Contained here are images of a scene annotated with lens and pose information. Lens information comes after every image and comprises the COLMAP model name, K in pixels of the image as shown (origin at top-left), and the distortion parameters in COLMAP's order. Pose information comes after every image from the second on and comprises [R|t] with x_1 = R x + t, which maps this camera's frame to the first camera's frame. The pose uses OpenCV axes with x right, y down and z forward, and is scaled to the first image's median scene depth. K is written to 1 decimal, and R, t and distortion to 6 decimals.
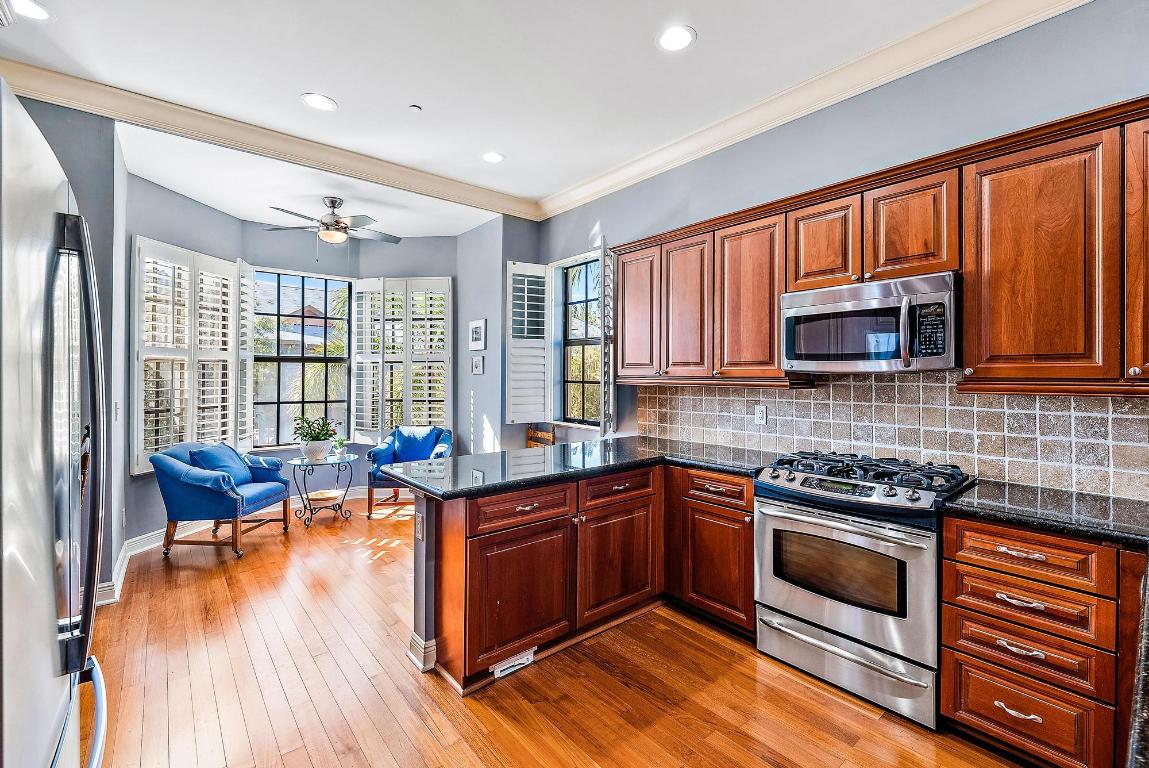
lens RADIAL K [[492.8, 0, 578.1], [0, 492.8, 373.6], [0, 0, 1]] dist [-0.001234, -0.000243]
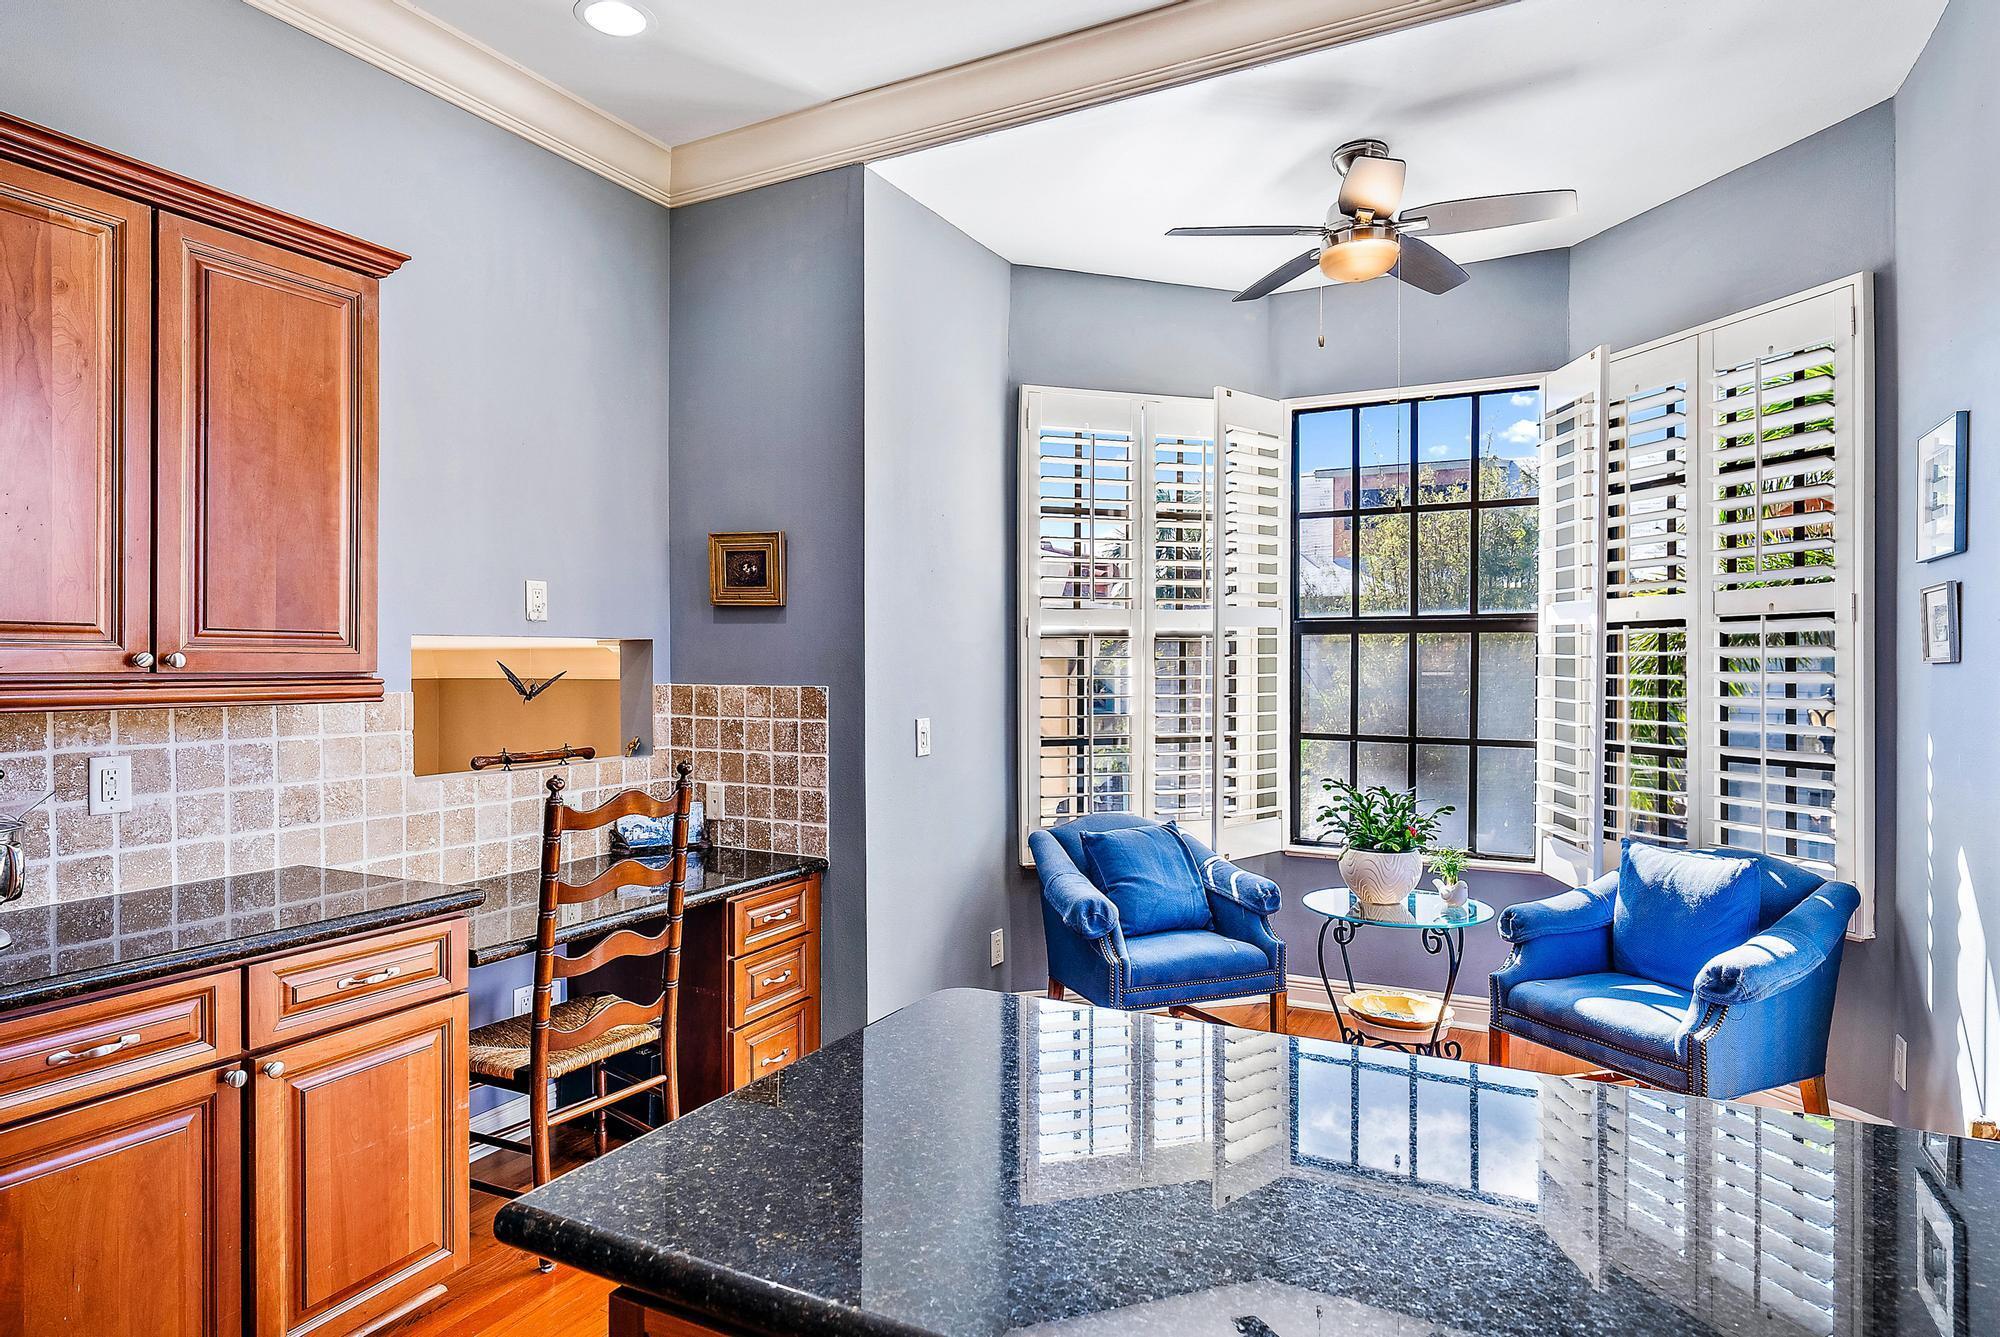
lens RADIAL K [[1122.6, 0, 1012.6], [0, 1122.6, 669.0], [0, 0, 1]] dist [0.000316, 0.000766]
pose [[0.386702, 0.001152, -0.922204, 0.134194], [0.003857, 0.999988, 0.002866, 0.001645], [0.922197, -0.004665, 0.386693, 0.512094]]
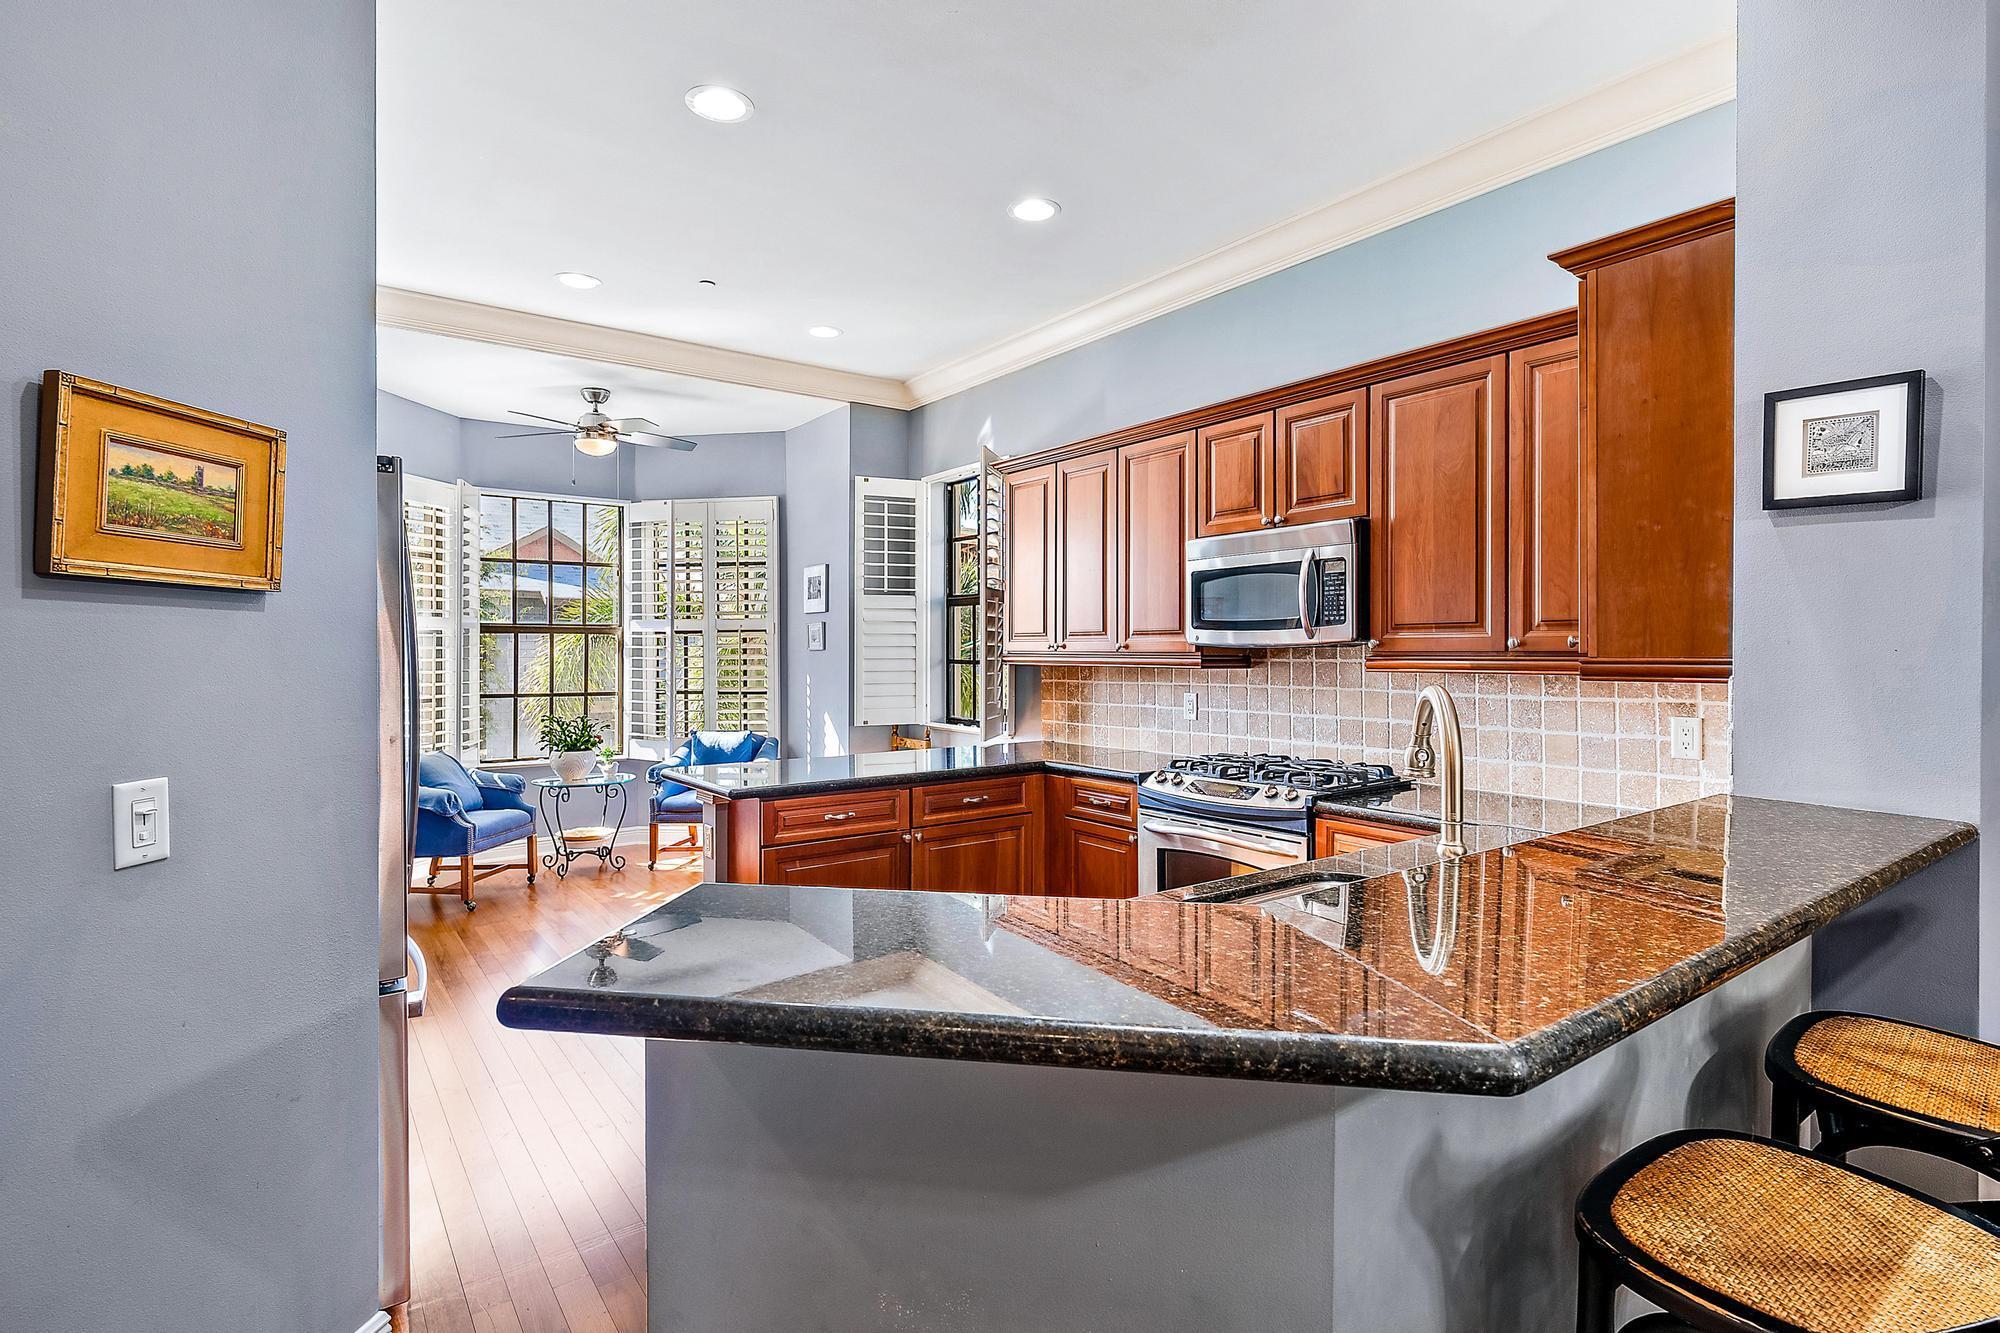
lens RADIAL K [[972.5, 0, 997.1], [0, 972.5, 659.5], [0, 0, 1]] dist [0.004253, -0.000502]
pose [[0.997849, -0.003037, -0.065483, 0.142921], [0.003702, 0.999943, 0.010043, 0.001599], [0.065449, -0.010263, 0.997803, -0.310180]]
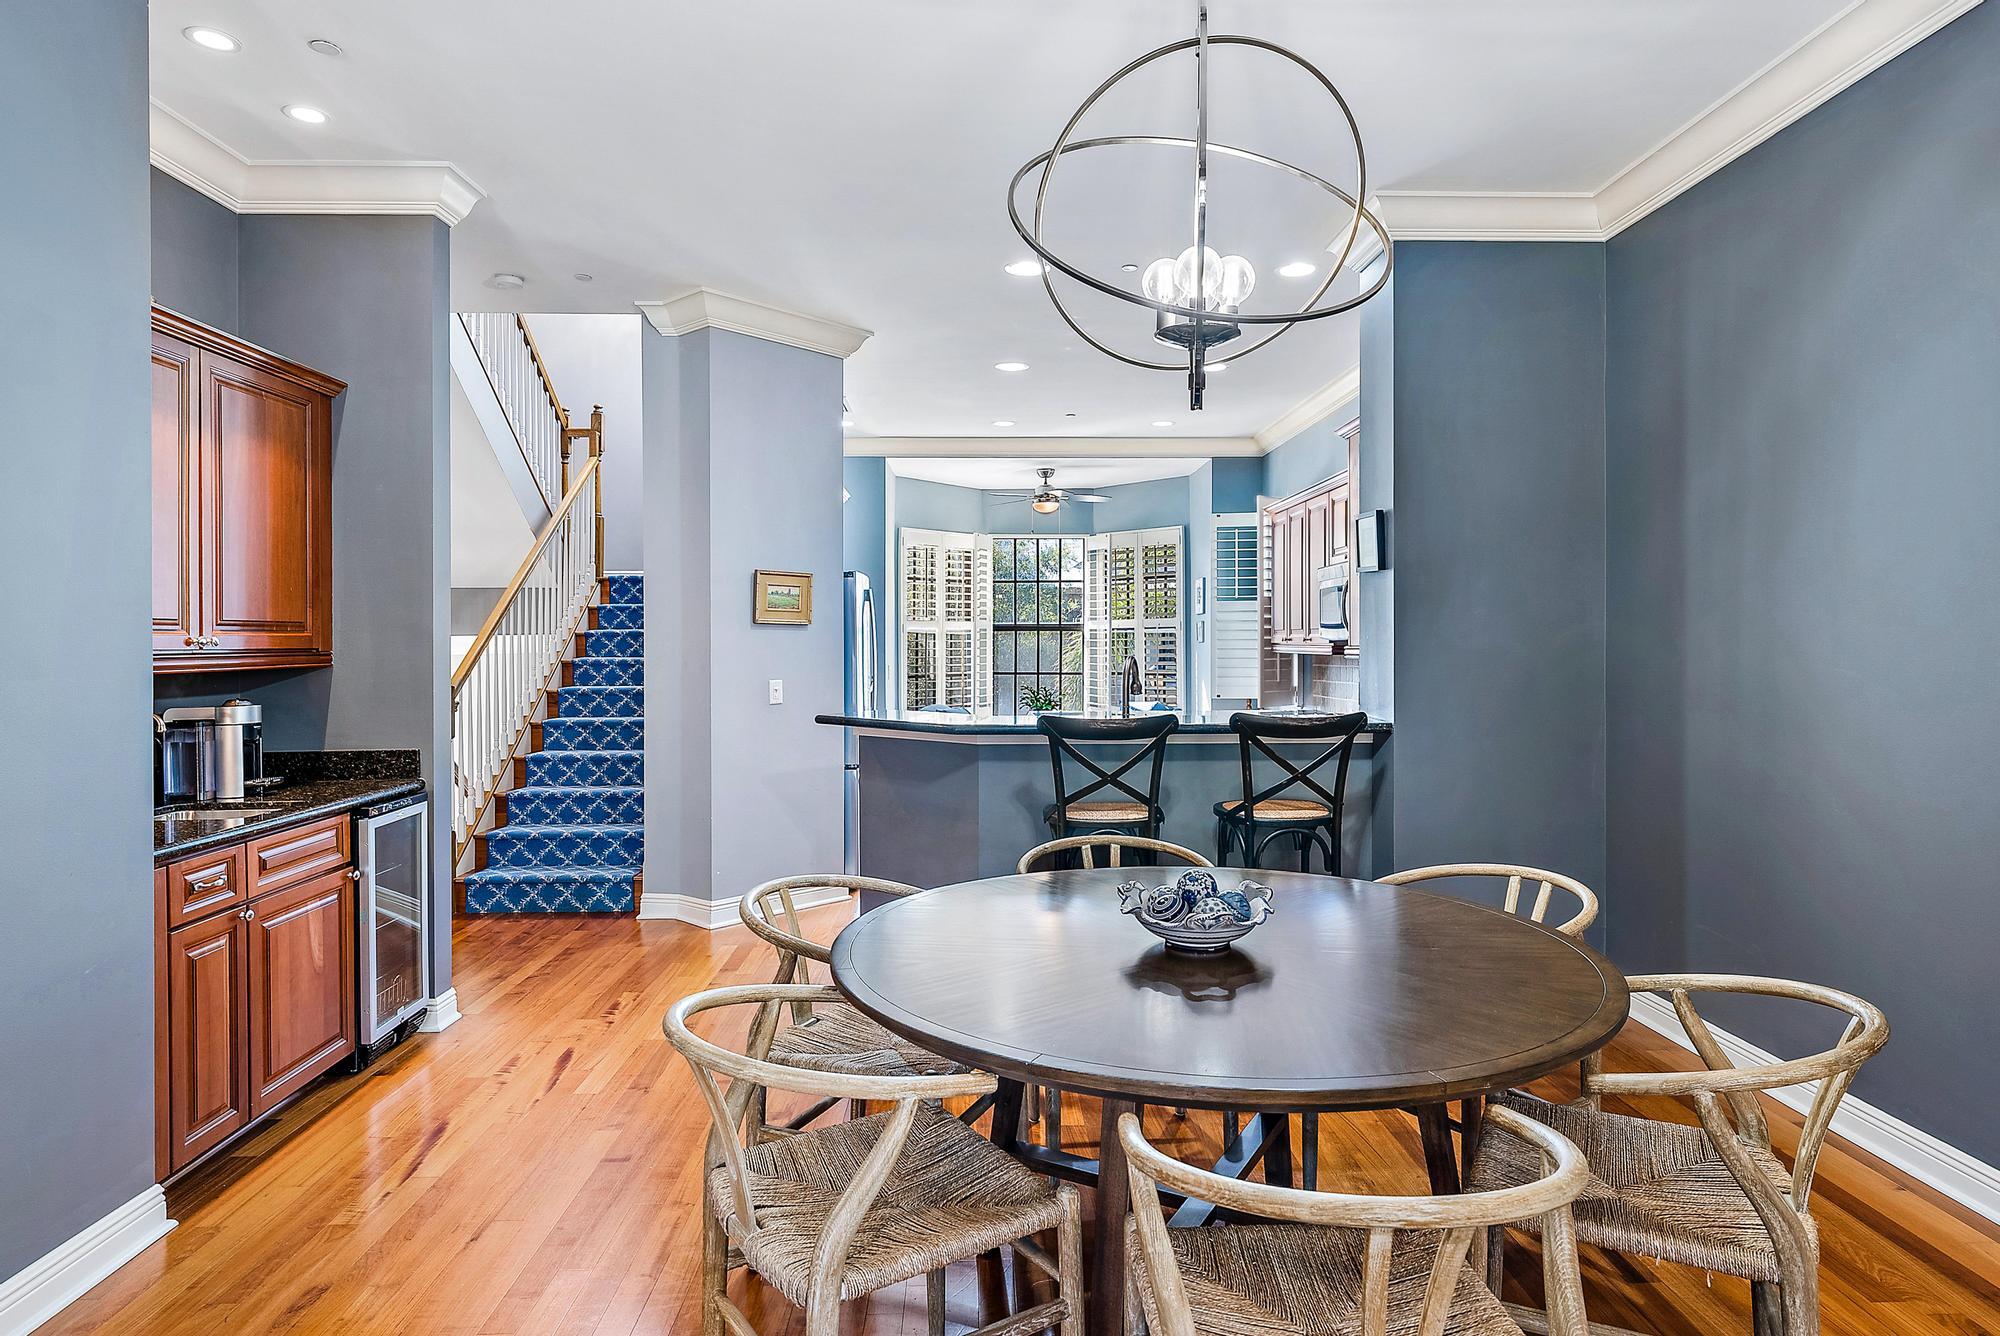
lens RADIAL K [[1122.6, 0, 1005.0], [0, 1122.6, 658.5], [0, 0, 1]] dist [0.000316, 0.000766]
pose [[0.783491, 0.003373, -0.621394, 0.926140], [0.005572, 0.999907, 0.012454, 0.003958], [0.621378, -0.013220, 0.783399, -0.915523]]
